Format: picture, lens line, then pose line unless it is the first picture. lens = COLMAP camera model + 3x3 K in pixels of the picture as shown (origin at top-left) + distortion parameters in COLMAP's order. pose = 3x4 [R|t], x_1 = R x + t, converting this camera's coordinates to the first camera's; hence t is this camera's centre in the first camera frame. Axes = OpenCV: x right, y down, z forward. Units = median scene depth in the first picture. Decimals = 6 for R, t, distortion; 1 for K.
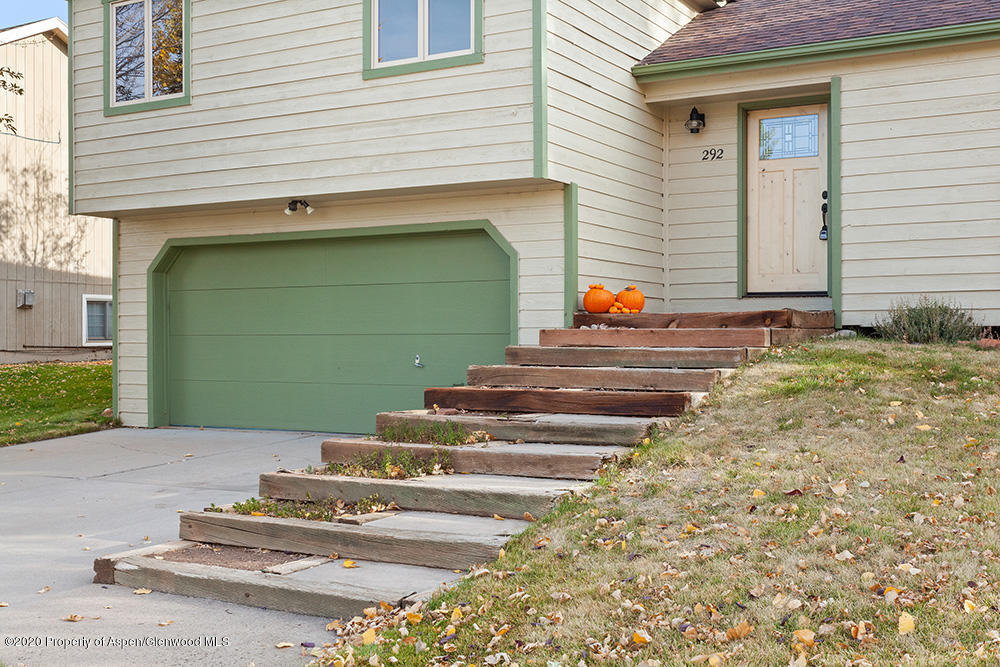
lens RADIAL K [[1135.5, 0, 499.8], [0, 1135.5, 276.3], [0, 0, 1]] dist [0.009288, 0.011081]
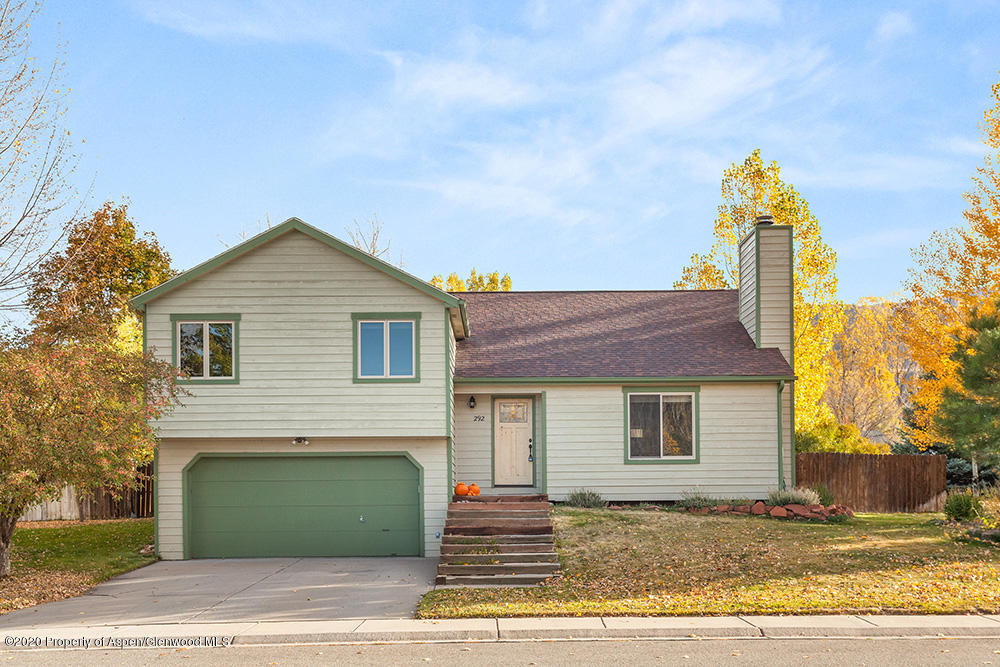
lens RADIAL K [[1177.6, 0, 500.0], [0, 1177.6, 333.5], [0, 0, 1]] dist [0.006351, -0.000833]
pose [[0.866304, 0.066179, 0.495114, -0.940386], [-0.019990, 0.994984, -0.098017, -0.054993], [-0.499117, 0.075015, 0.863282, -0.989634]]
